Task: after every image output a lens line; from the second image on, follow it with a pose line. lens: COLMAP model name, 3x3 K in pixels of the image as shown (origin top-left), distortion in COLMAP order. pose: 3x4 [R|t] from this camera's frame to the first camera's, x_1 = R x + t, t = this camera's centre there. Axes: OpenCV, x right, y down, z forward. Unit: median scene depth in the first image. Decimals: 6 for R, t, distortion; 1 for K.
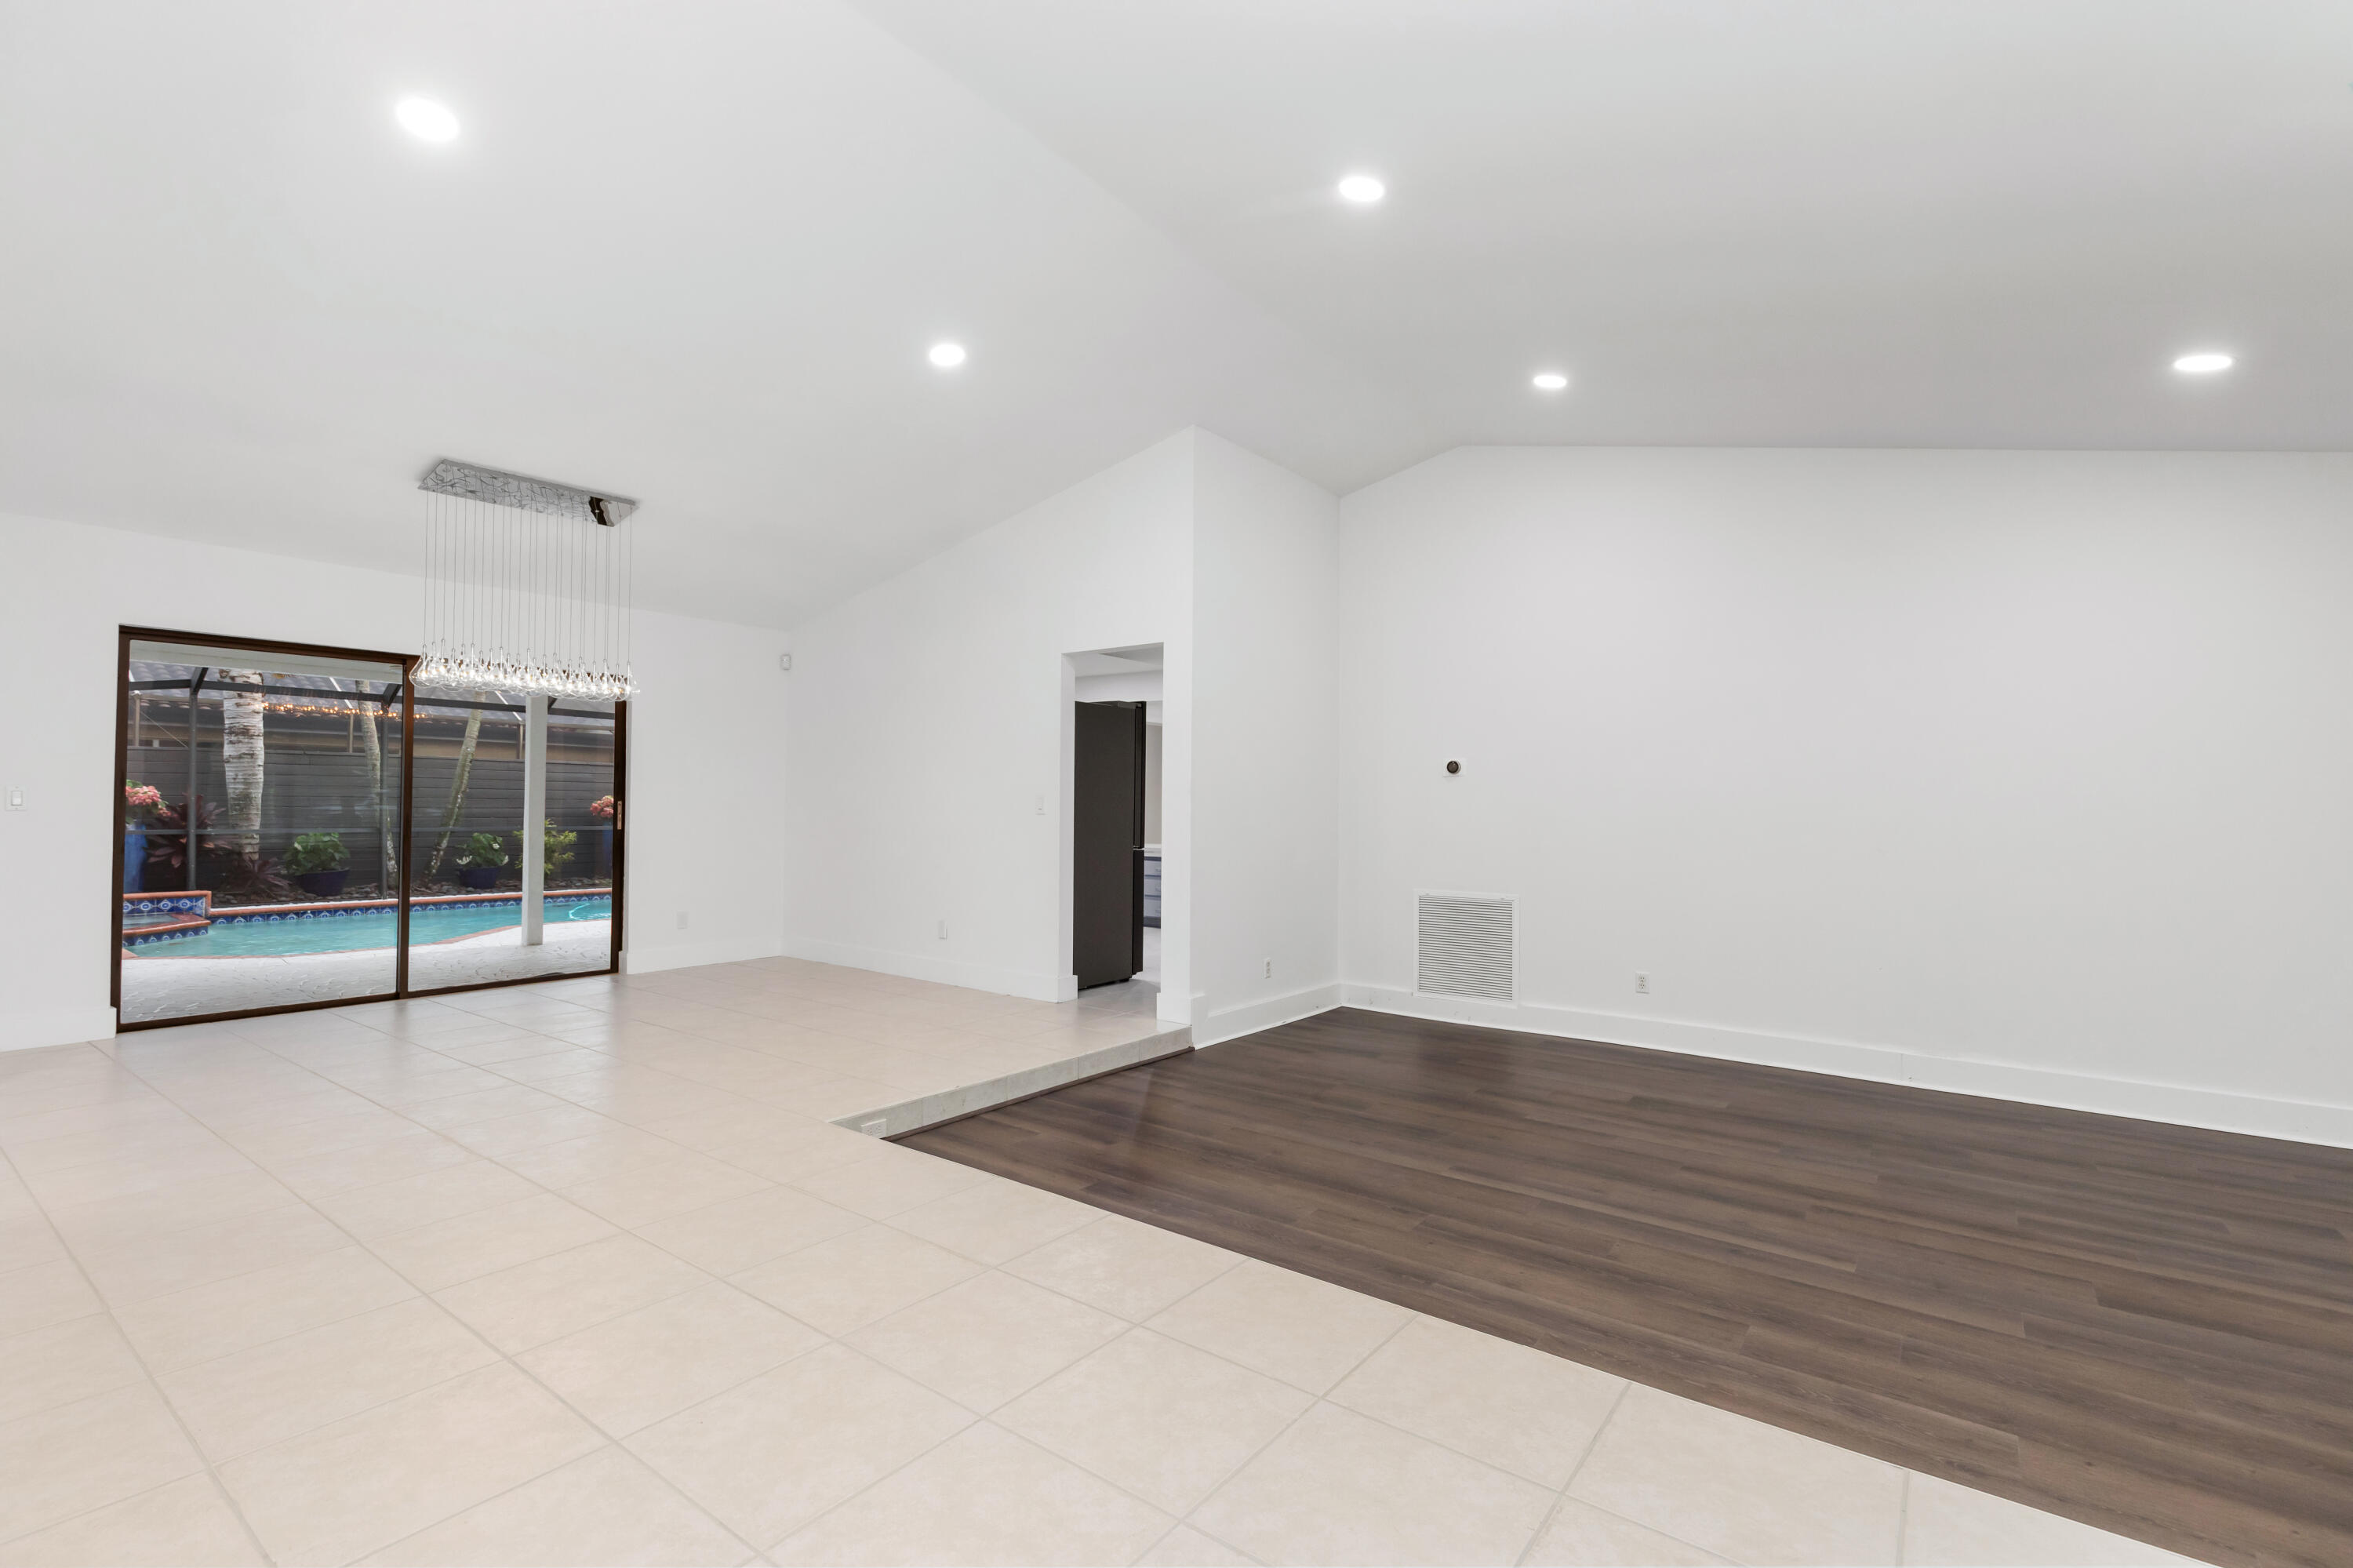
lens RADIAL K [[1073.3, 0, 1170.1], [0, 1073.3, 783.3], [0, 0, 1]] dist [0.012913, -0.003184]
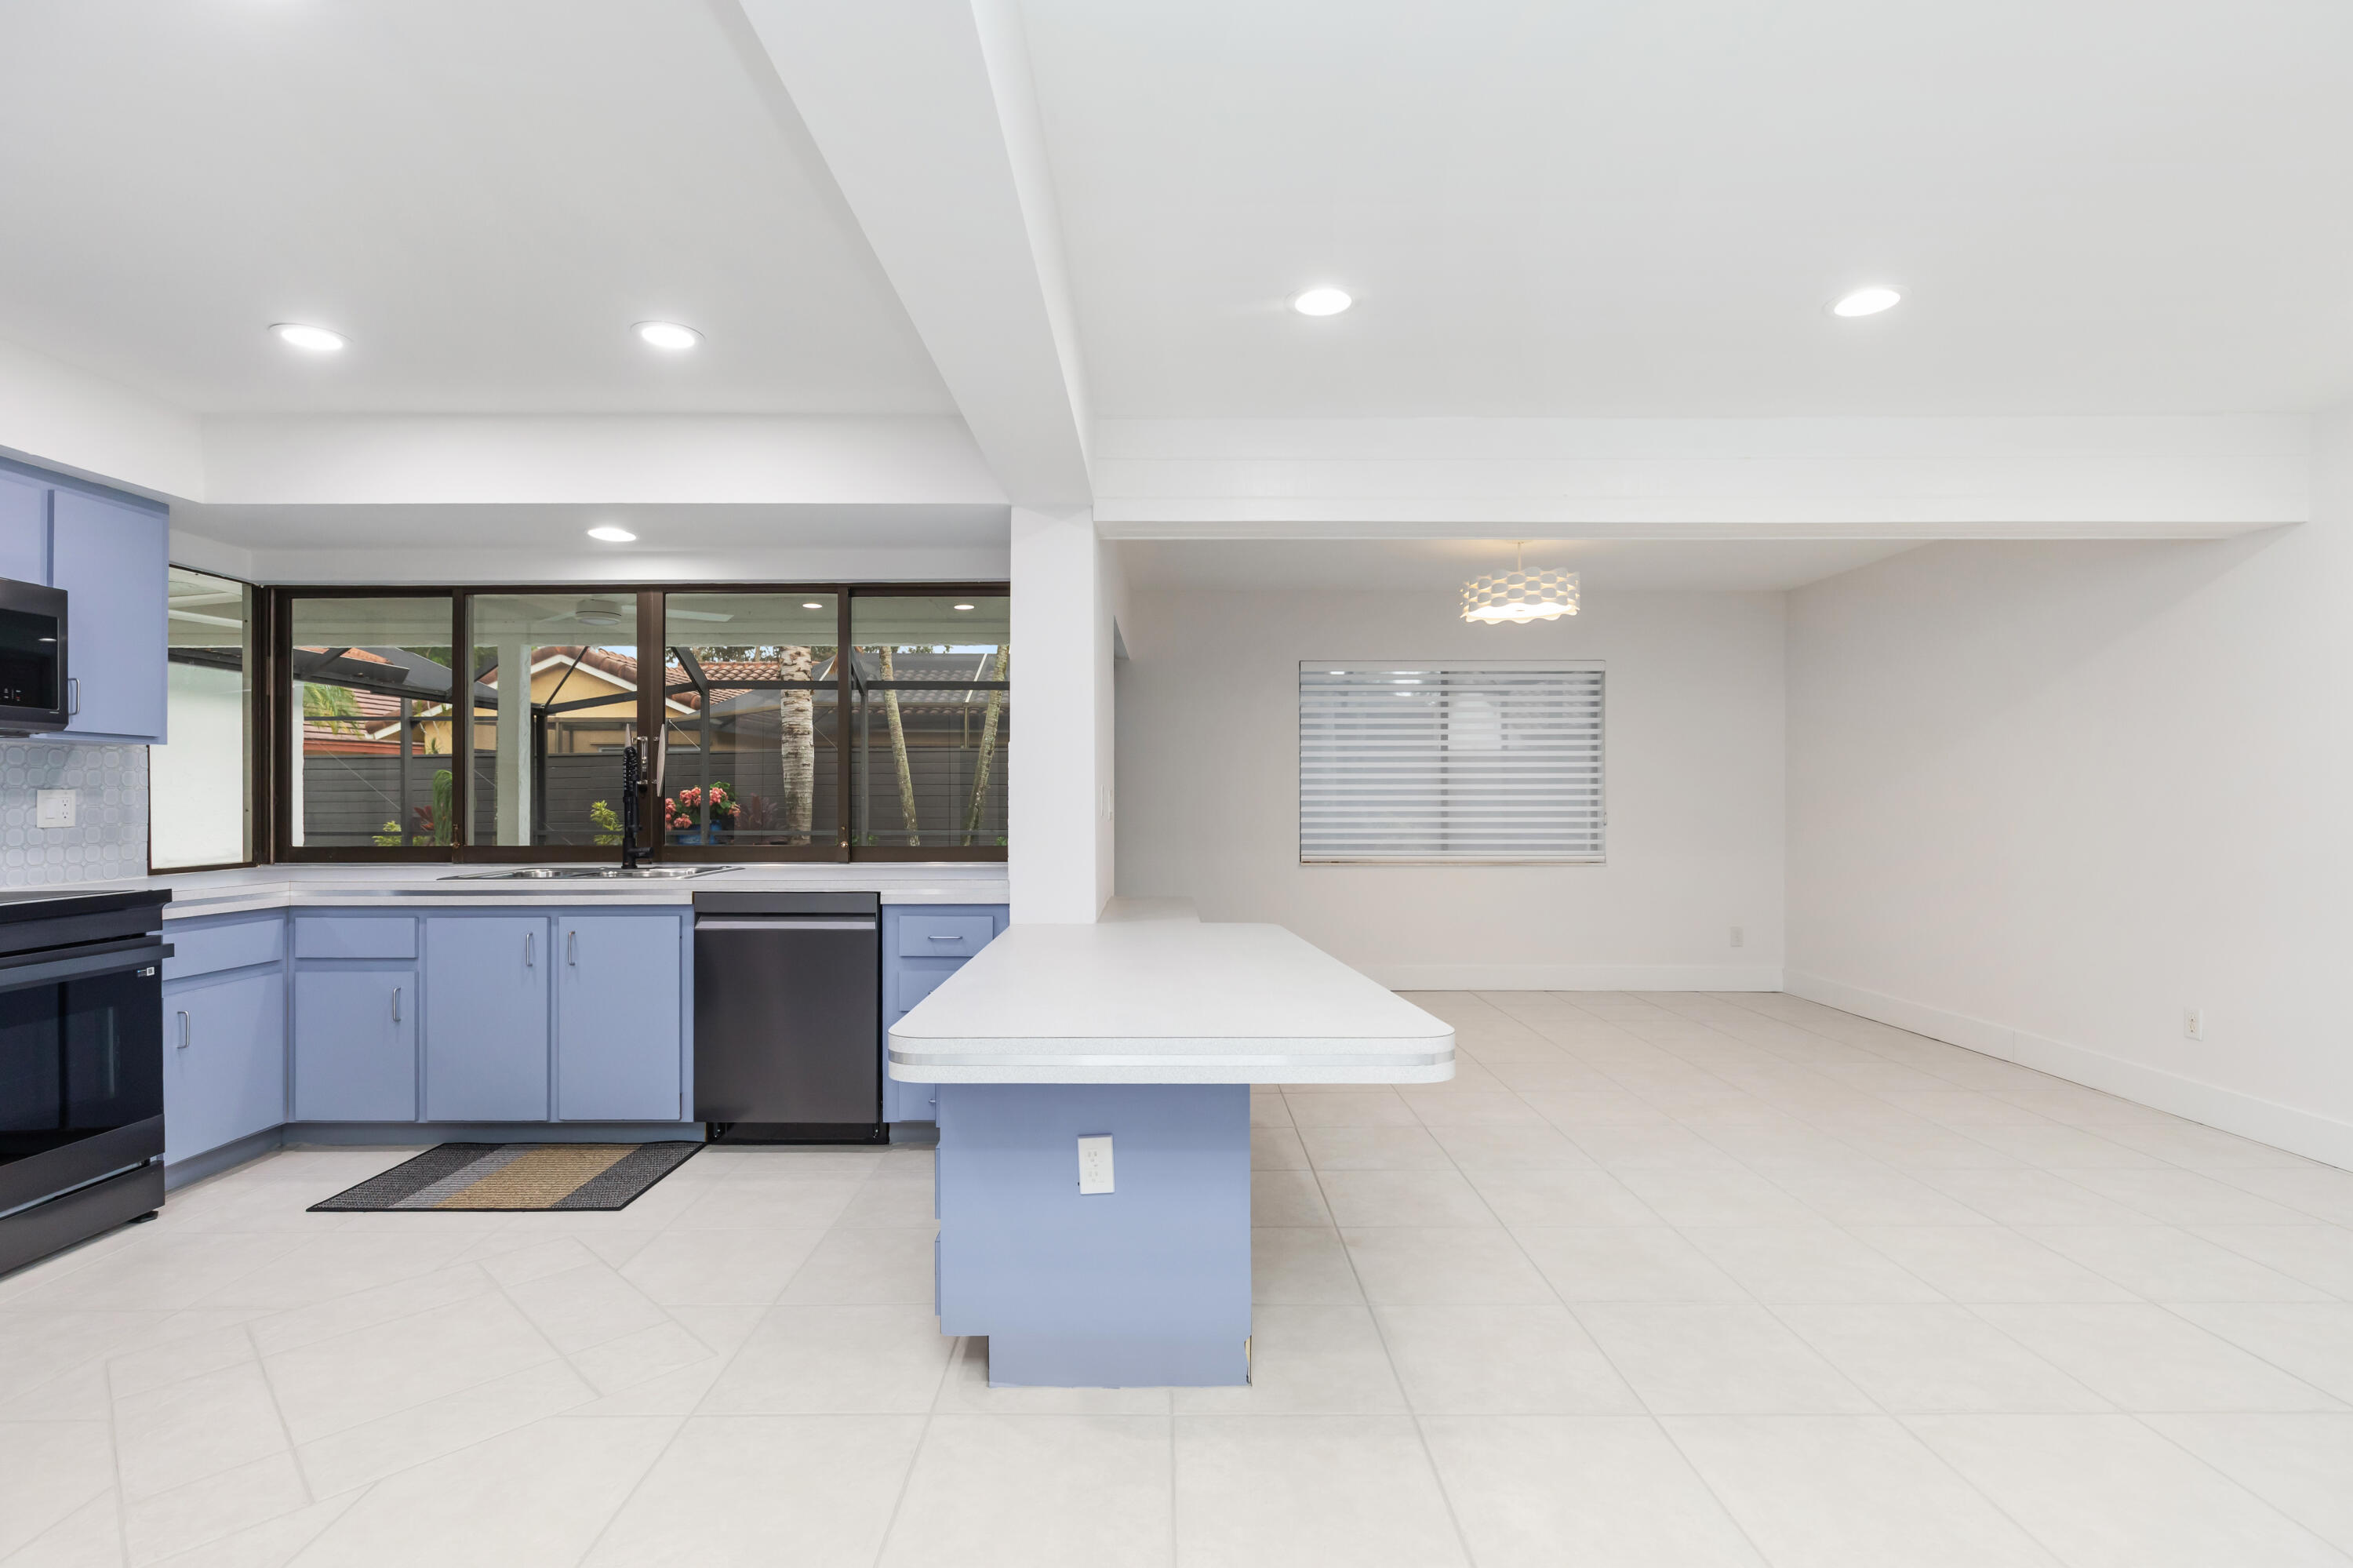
lens RADIAL K [[1129.3, 0, 1160.9], [0, 1129.3, 791.0], [0, 0, 1]] dist [0.002564, -0.001156]
pose [[0.610137, -0.008612, -0.792249, 0.167058], [0.023160, 0.999707, 0.006969, 0.008016], [0.791958, -0.022600, 0.610158, 0.696507]]
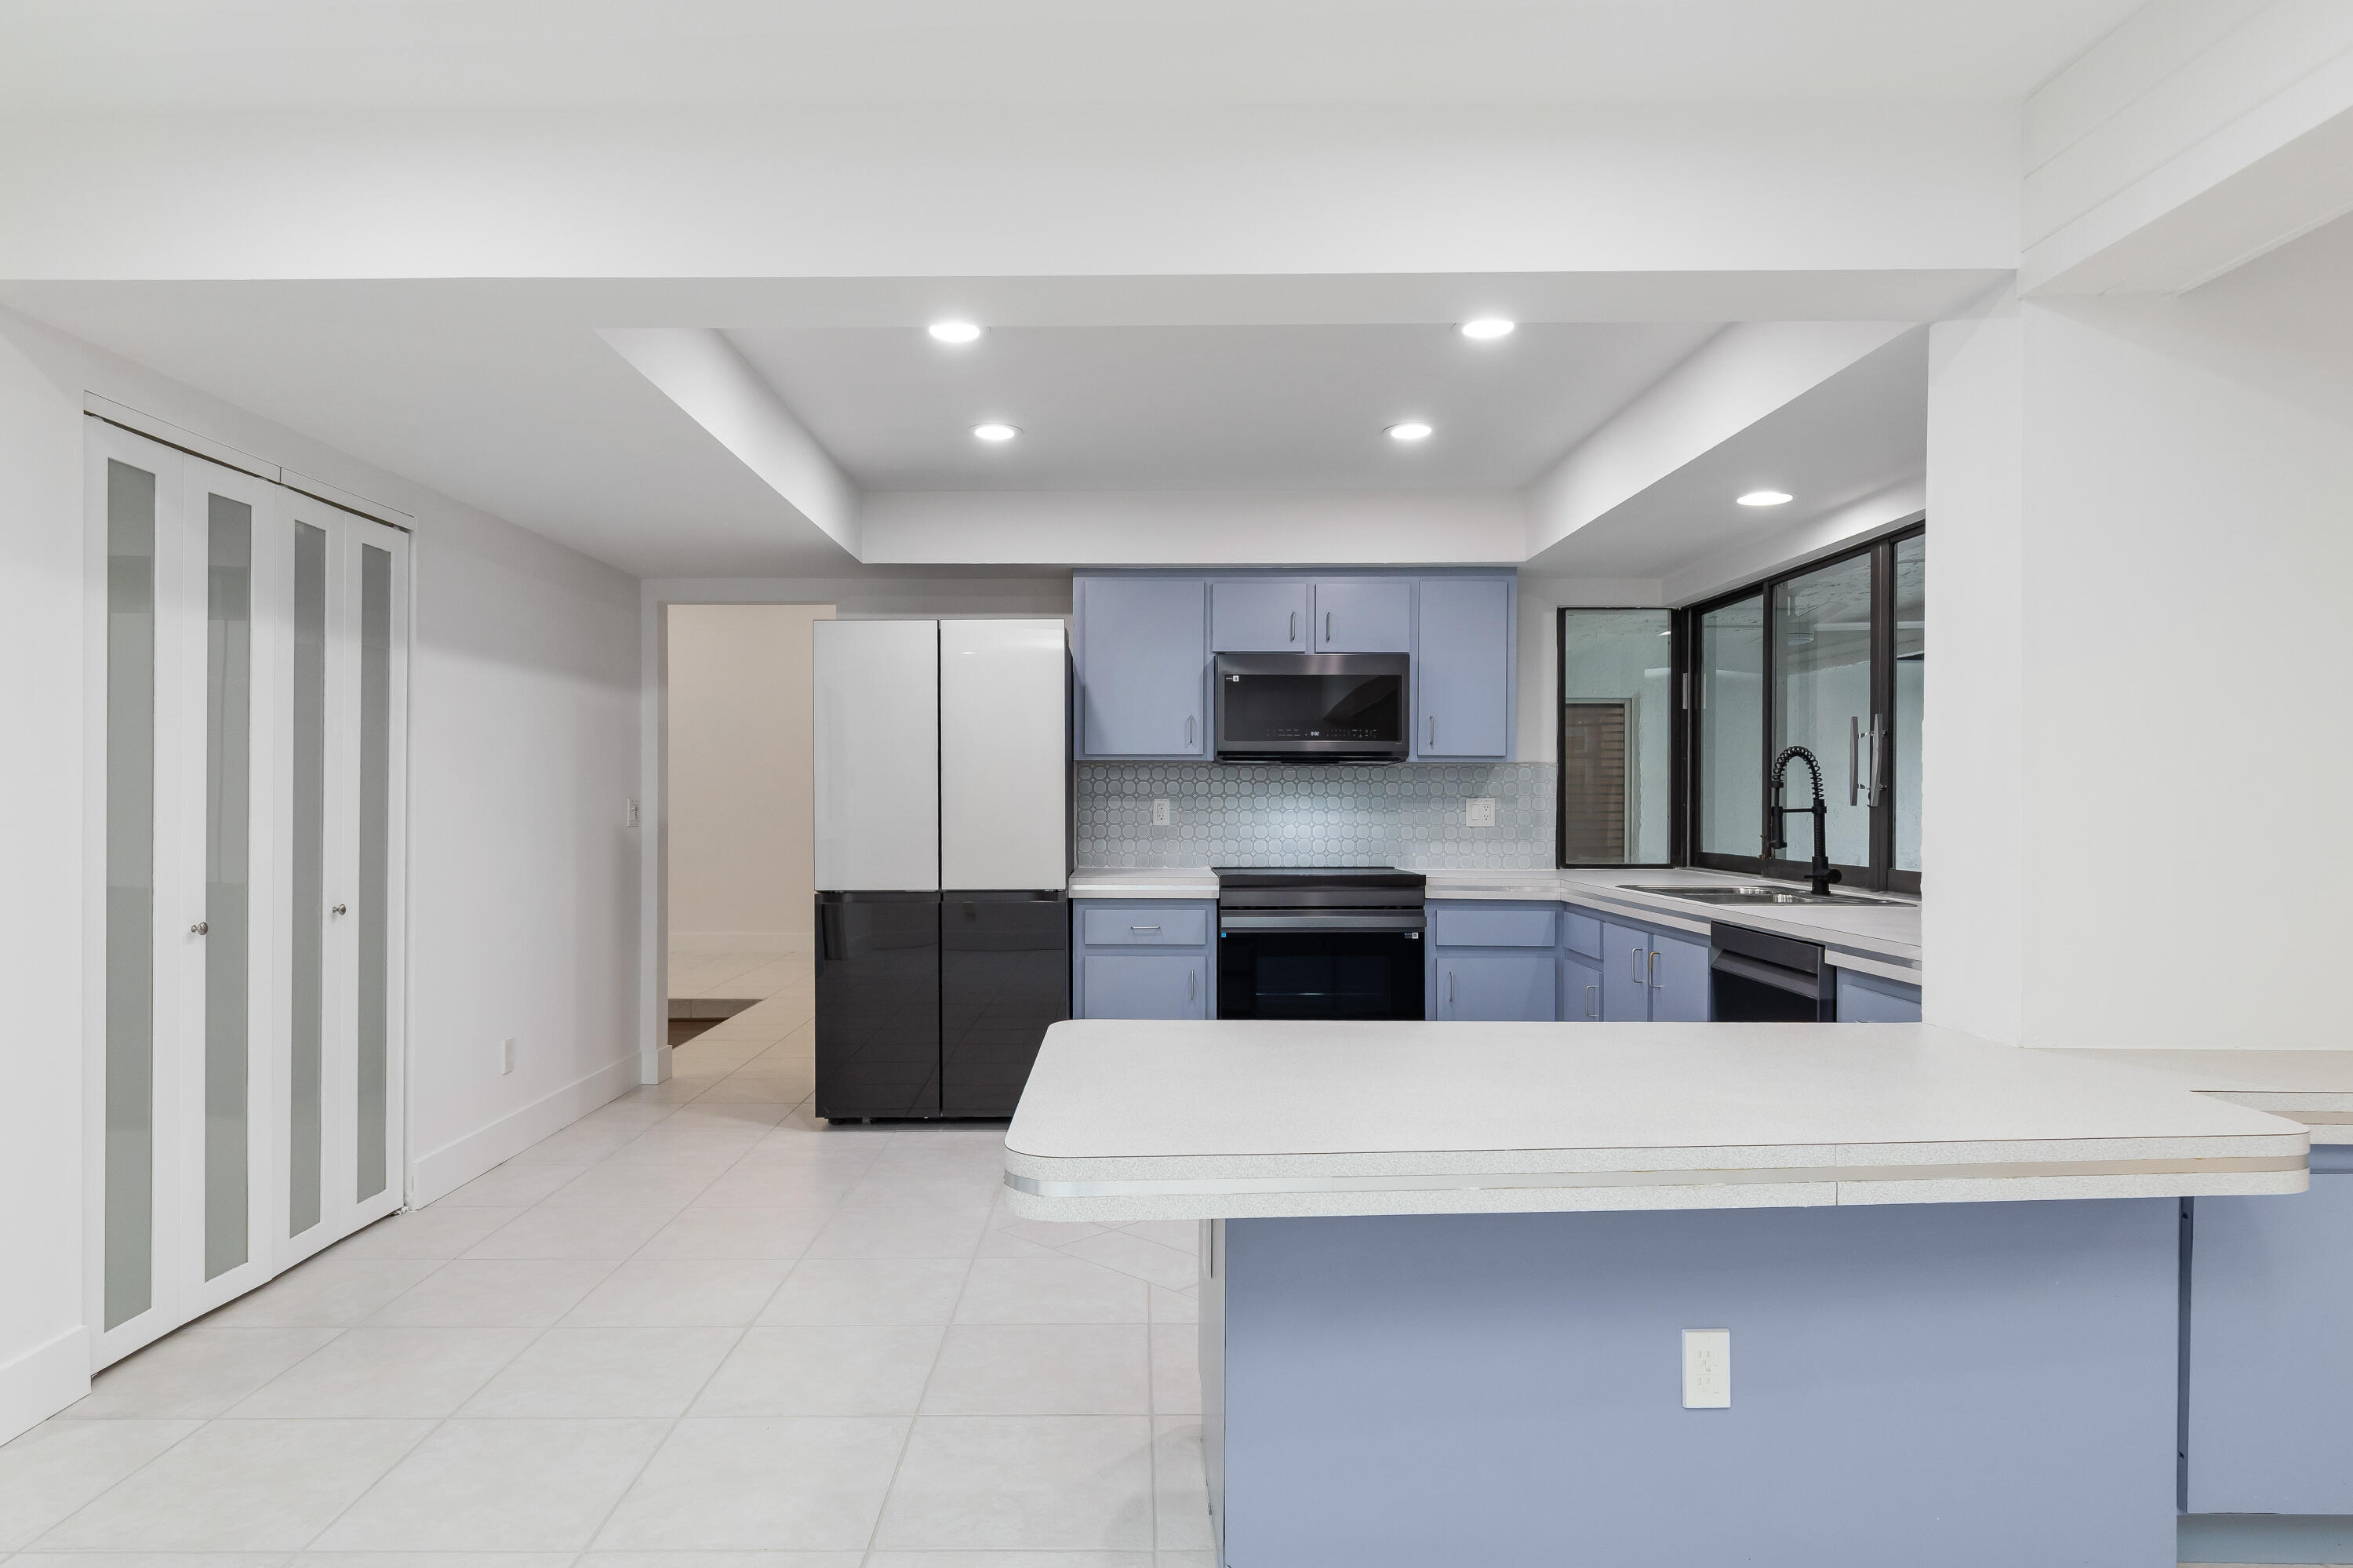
lens RADIAL K [[1316.9, 0, 1113.3], [0, 1316.9, 802.5], [0, 0, 1]] dist [-0.006745, -0.002455]
pose [[-0.801842, -0.005563, -0.597510, 0.134852], [0.008502, 0.999749, -0.020717, 0.012737], [0.597476, -0.021692, -0.801593, 0.929433]]
